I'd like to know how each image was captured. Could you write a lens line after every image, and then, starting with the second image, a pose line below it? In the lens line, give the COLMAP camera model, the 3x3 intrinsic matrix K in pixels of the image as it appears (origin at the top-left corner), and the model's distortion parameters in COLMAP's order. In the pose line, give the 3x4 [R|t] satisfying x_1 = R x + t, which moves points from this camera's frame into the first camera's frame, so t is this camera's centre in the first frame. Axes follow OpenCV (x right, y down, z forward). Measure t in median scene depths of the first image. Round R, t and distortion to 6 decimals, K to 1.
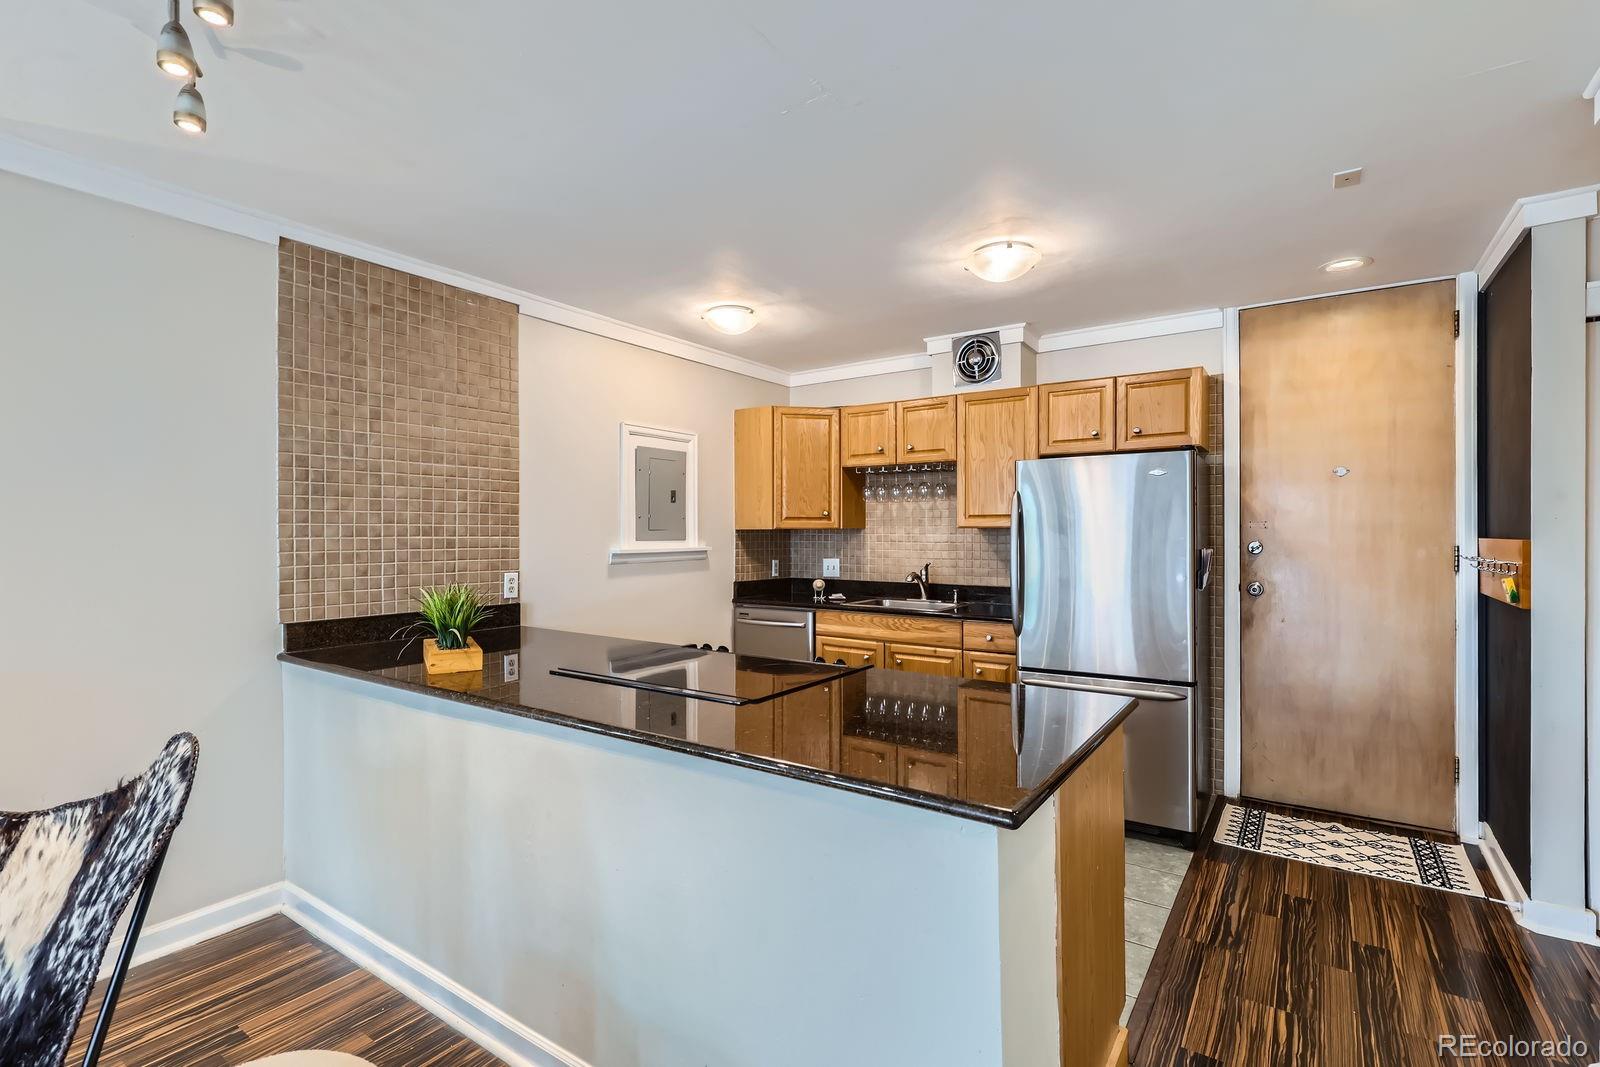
lens RADIAL K [[735.6, 0, 803.3], [0, 735.6, 538.9], [0, 0, 1]] dist [0.003318, -0.000669]
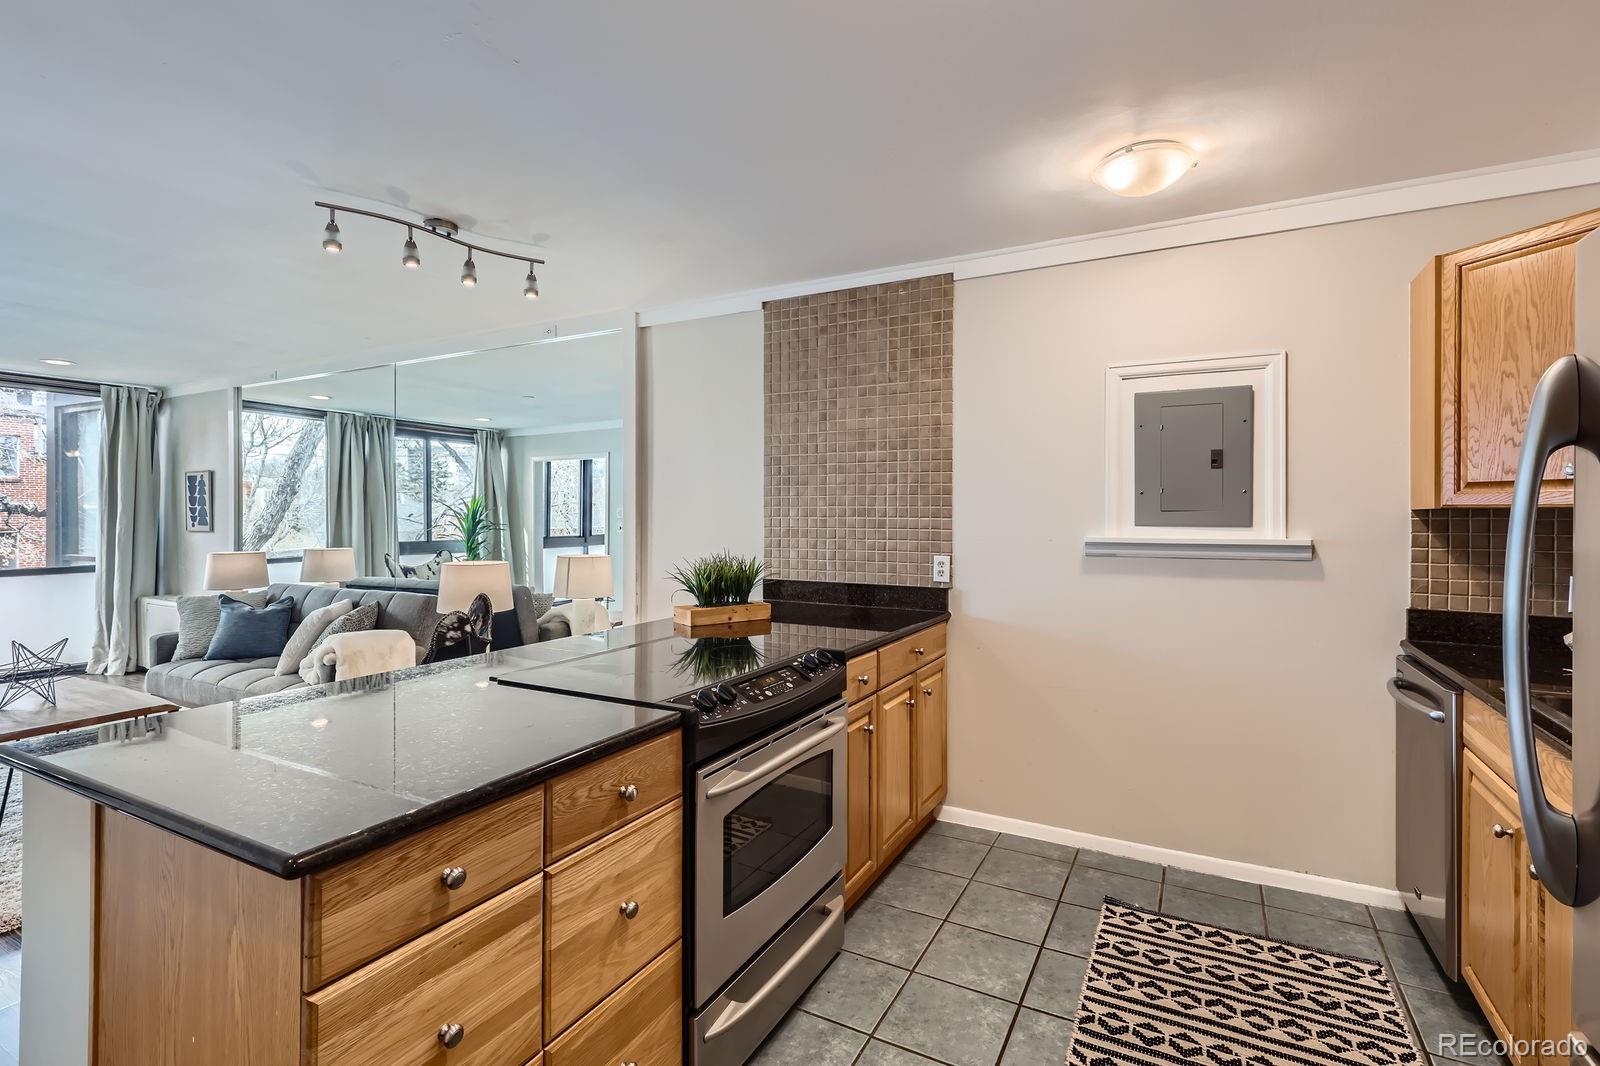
lens RADIAL K [[744.5, 0, 798.8], [0, 744.5, 514.9], [0, 0, 1]] dist [0.004388, -0.001536]
pose [[0.108840, 0.001714, -0.994058, 0.449625], [-0.012558, 0.999921, 0.000350, -0.004449], [0.993980, 0.012446, 0.108853, 0.584729]]
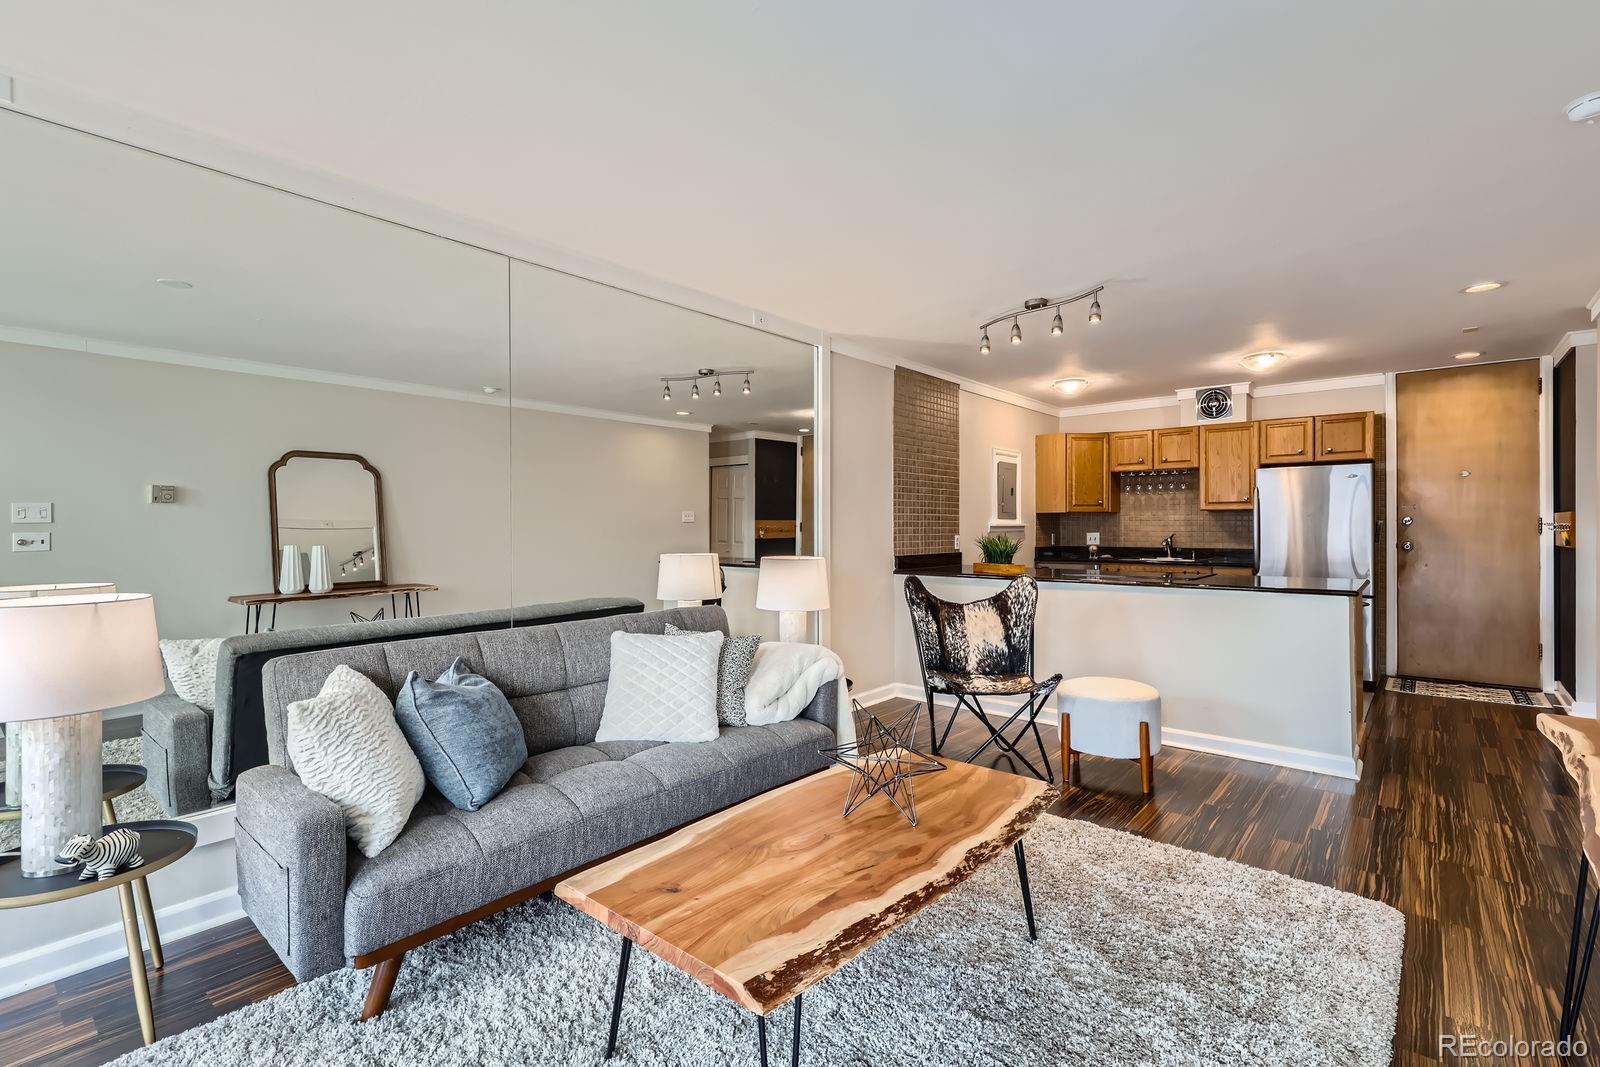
lens RADIAL K [[728.4, 0, 805.7], [0, 728.4, 533.2], [0, 0, 1]] dist [0.002553, 0.000347]
pose [[0.994707, -0.001335, -0.102744, -0.478699], [0.001210, 0.999998, -0.001272, 0.035428], [0.102745, 0.001140, 0.994707, -0.651642]]
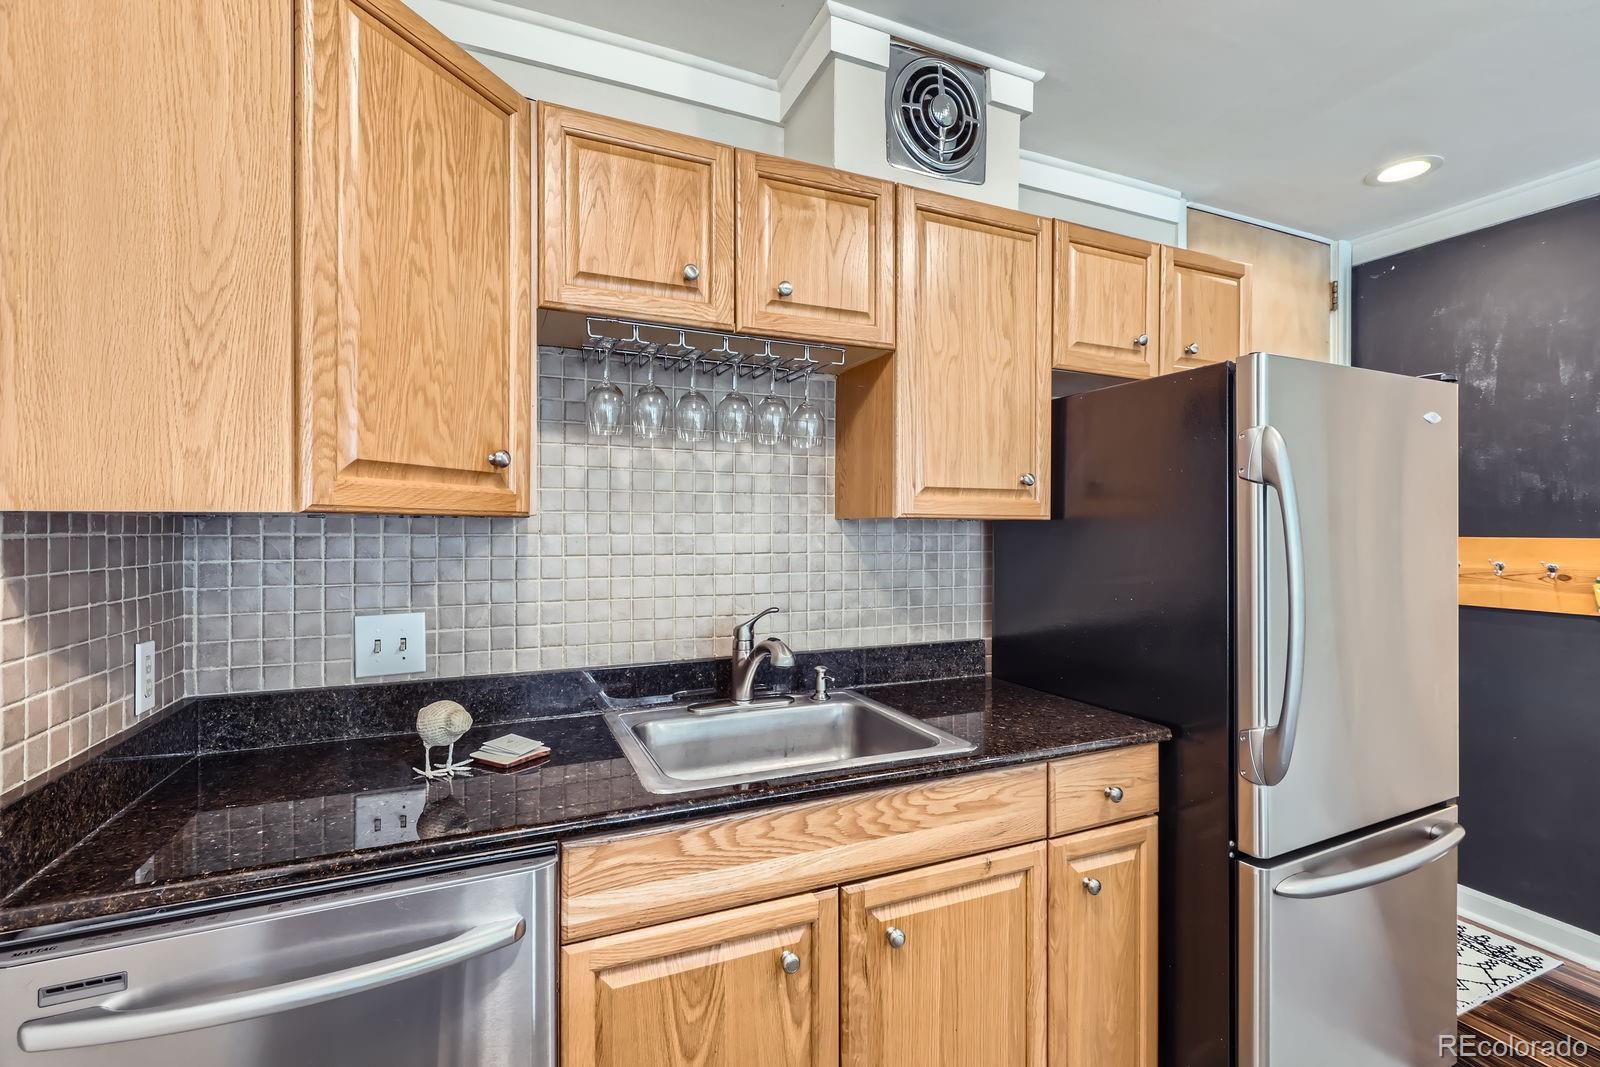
lens RADIAL K [[720.3, 0, 805.2], [0, 720.3, 532.1], [0, 0, 1]] dist [0.003584, -0.000441]
pose [[0.526050, 0.000565, 0.850453, -0.153132], [0.009308, 0.999936, -0.006421, -0.004962], [-0.850403, 0.011294, 0.526011, 0.855196]]
